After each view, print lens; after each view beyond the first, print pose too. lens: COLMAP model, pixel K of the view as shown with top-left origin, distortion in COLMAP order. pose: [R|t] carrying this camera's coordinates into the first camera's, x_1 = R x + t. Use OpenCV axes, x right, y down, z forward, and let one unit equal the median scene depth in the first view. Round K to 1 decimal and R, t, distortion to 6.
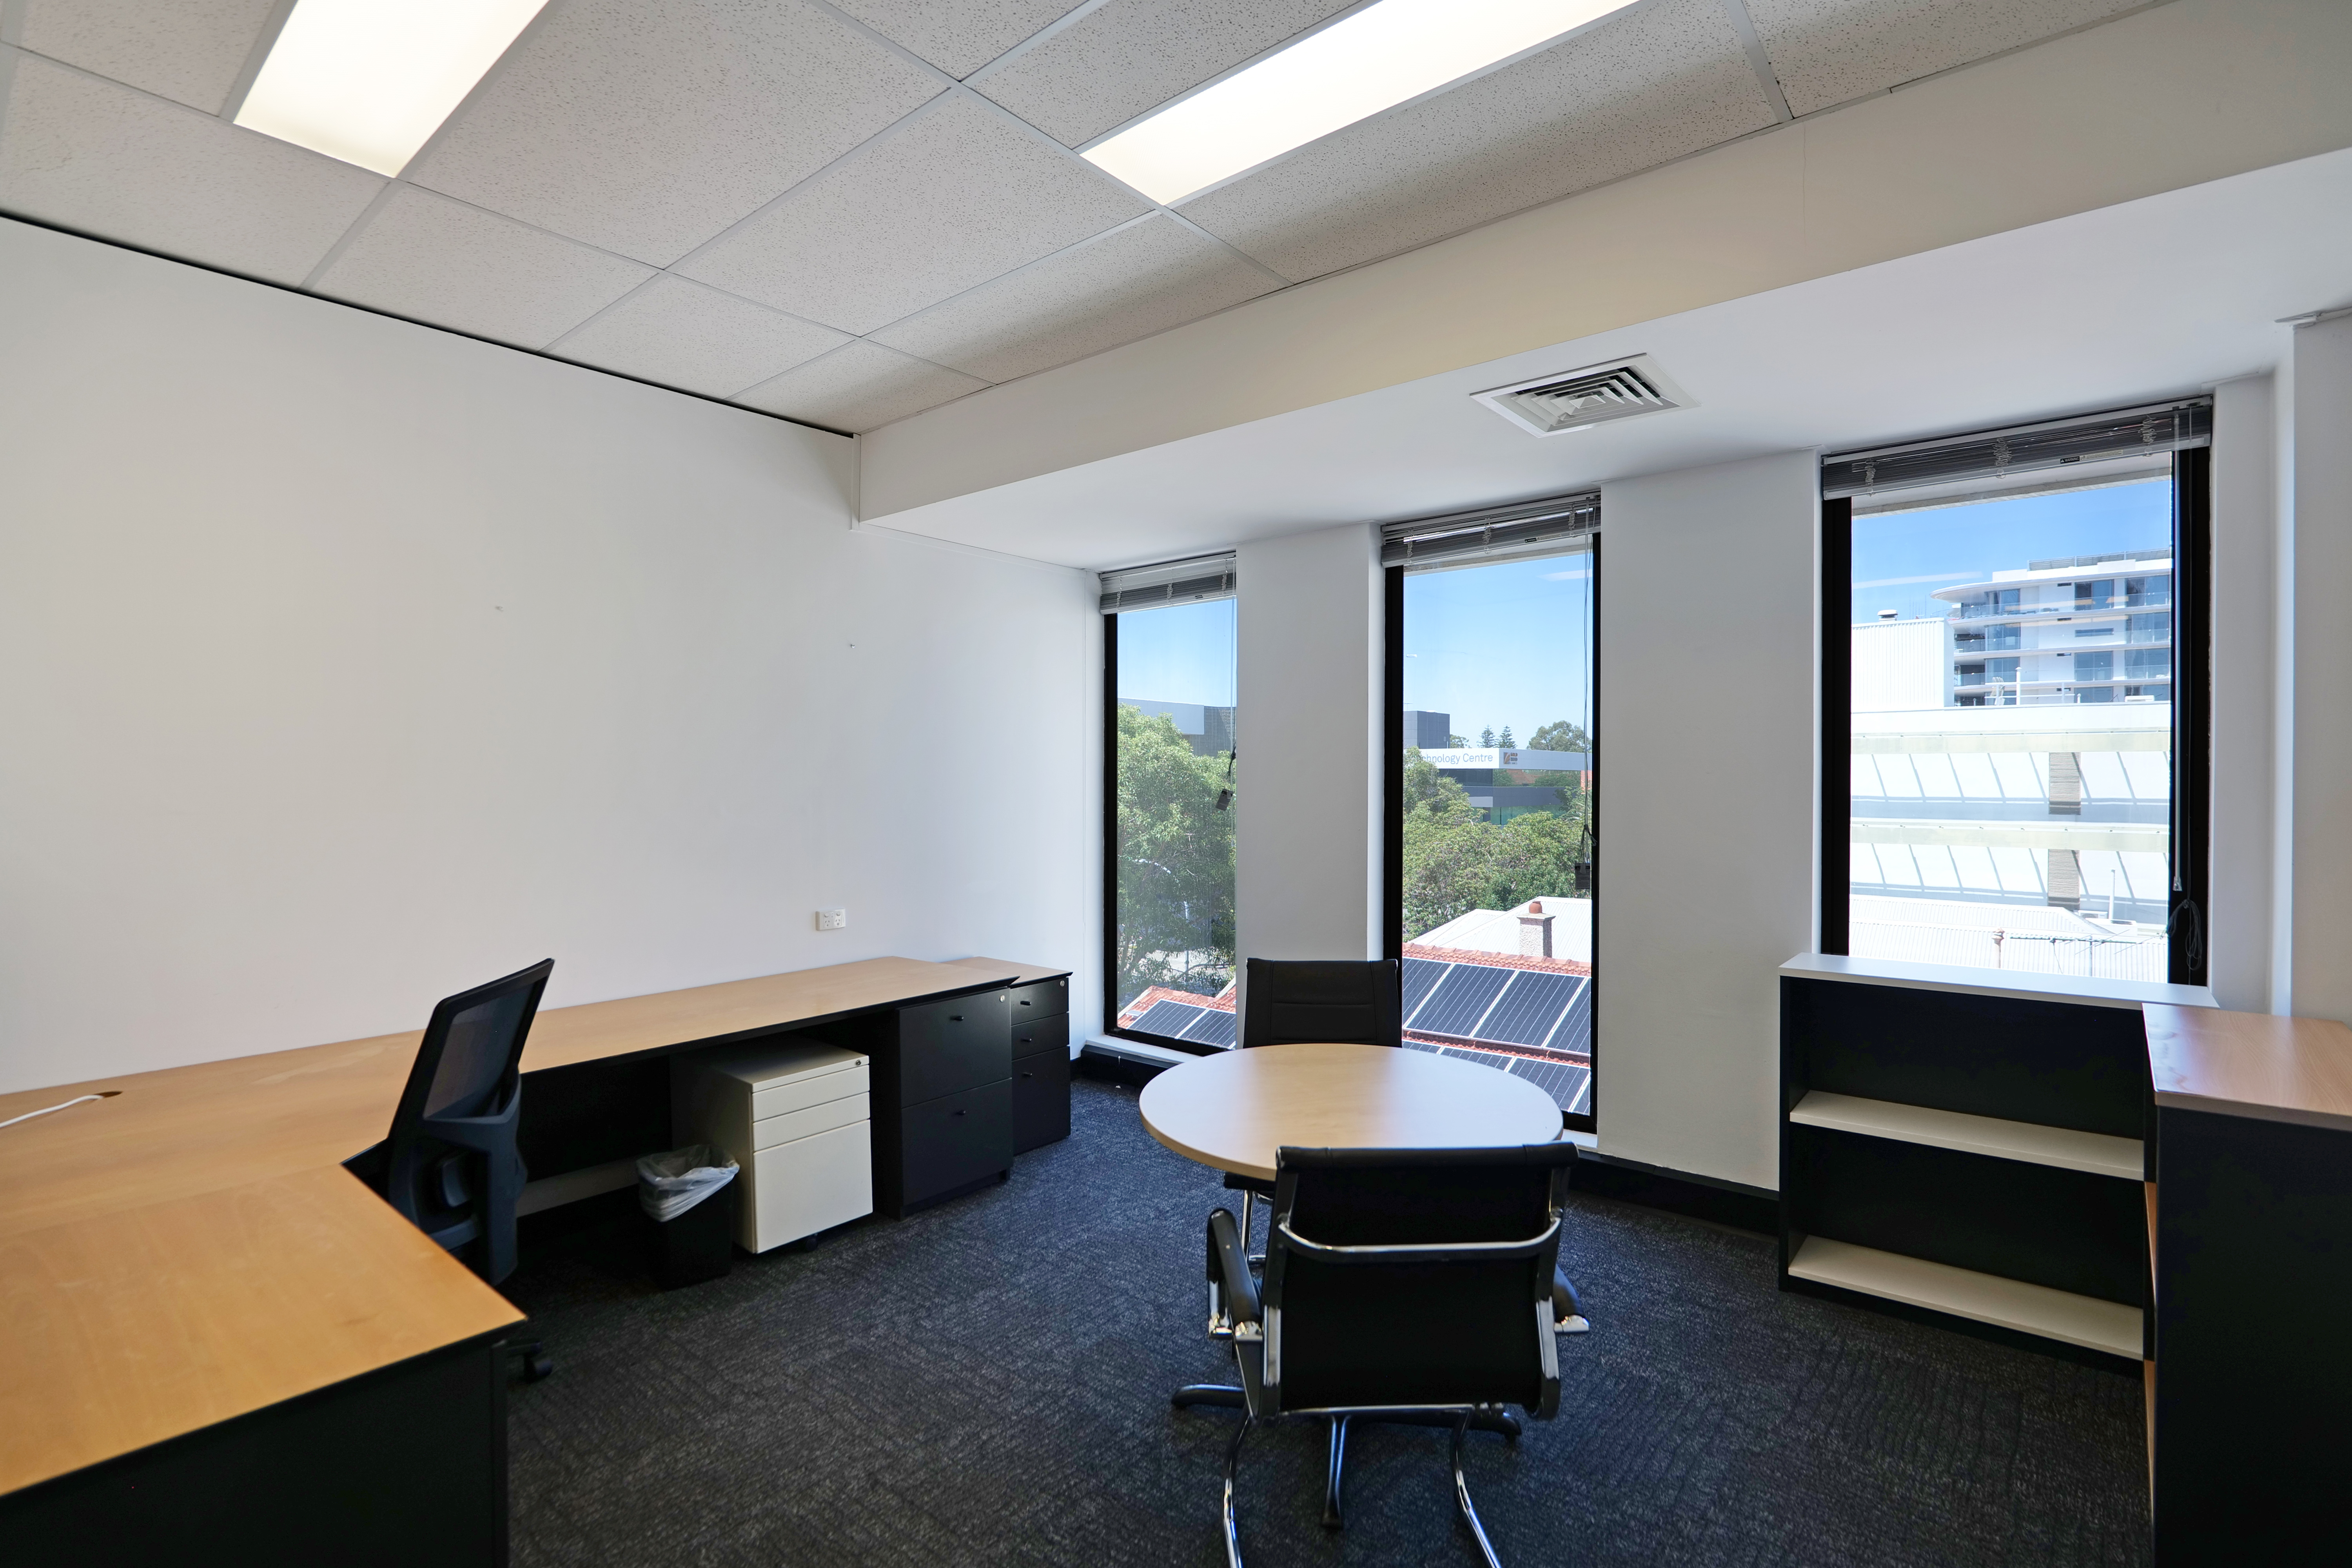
lens RADIAL K [[1109.6, 0, 1191.9], [0, 1109.6, 779.7], [0, 0, 1]] dist [-0.014640, 0.000191]
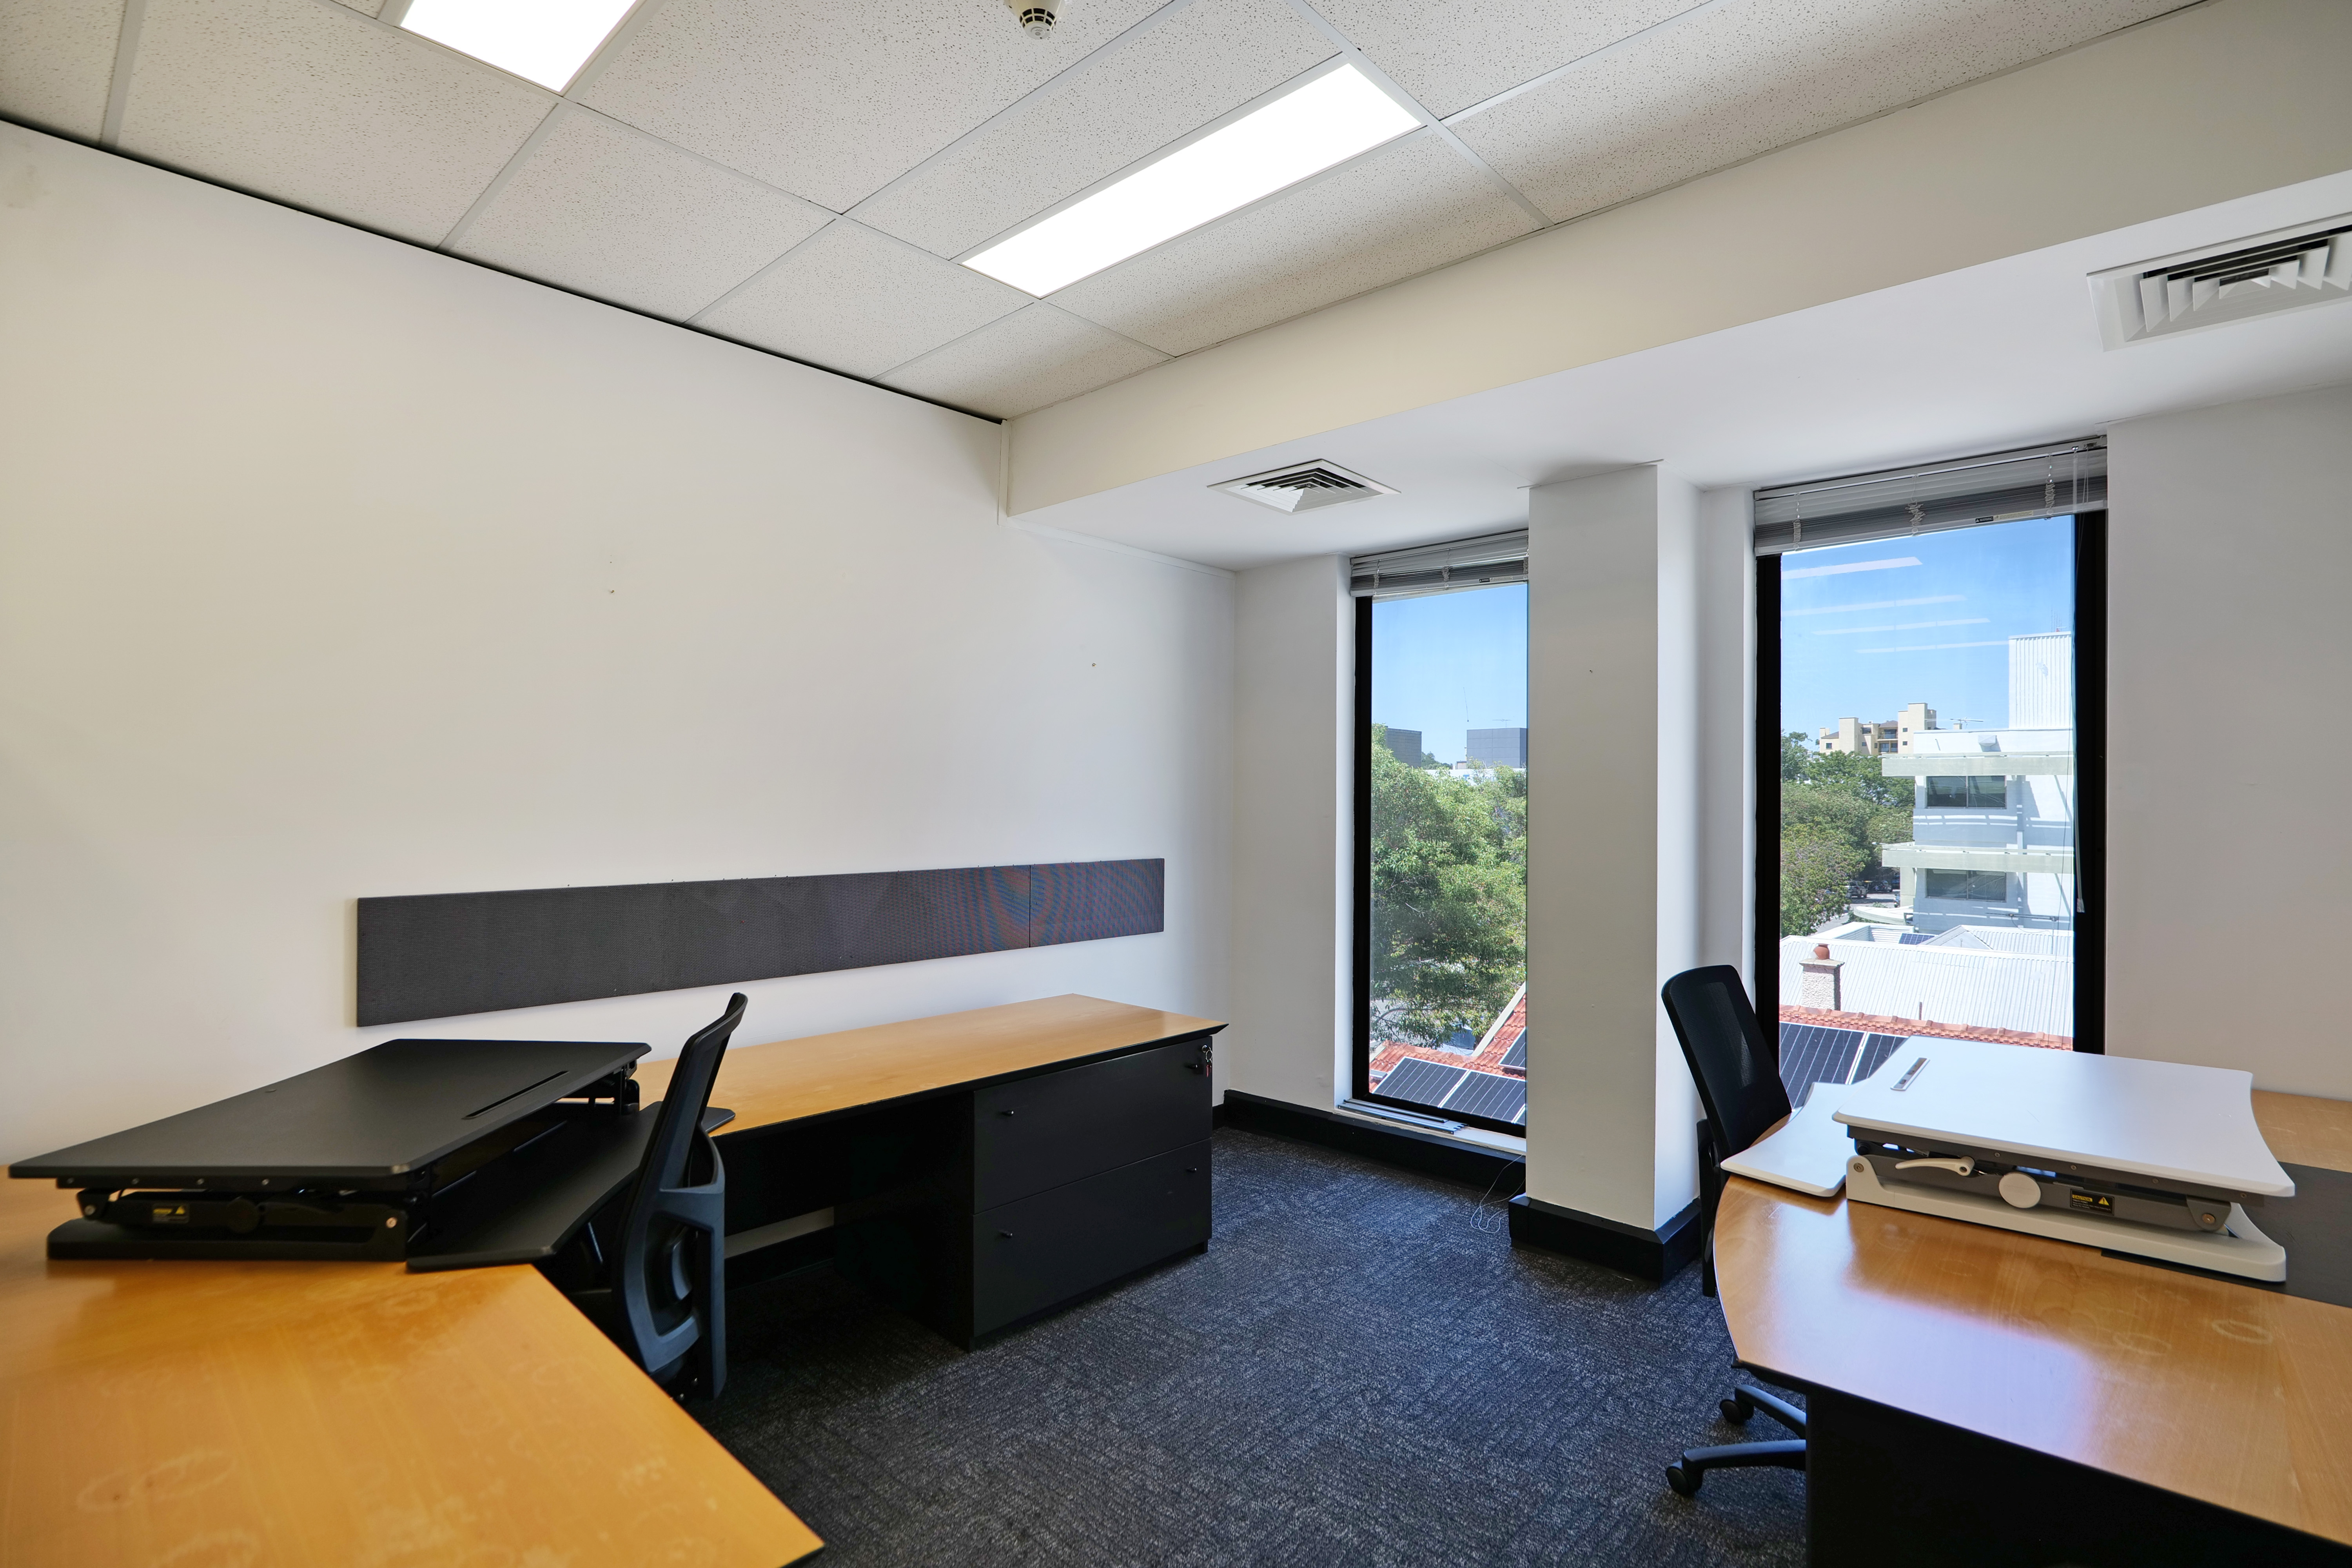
lens RADIAL K [[1109.6, 0, 1158.6], [0, 1109.6, 799.5], [0, 0, 1]] dist [-0.014640, 0.000191]
pose [[0.998442, 0.003184, -0.055712, -0.154130], [-0.003188, 0.999995, 0.000008, -0.000645], [0.055712, 0.000169, 0.998447, 0.120921]]
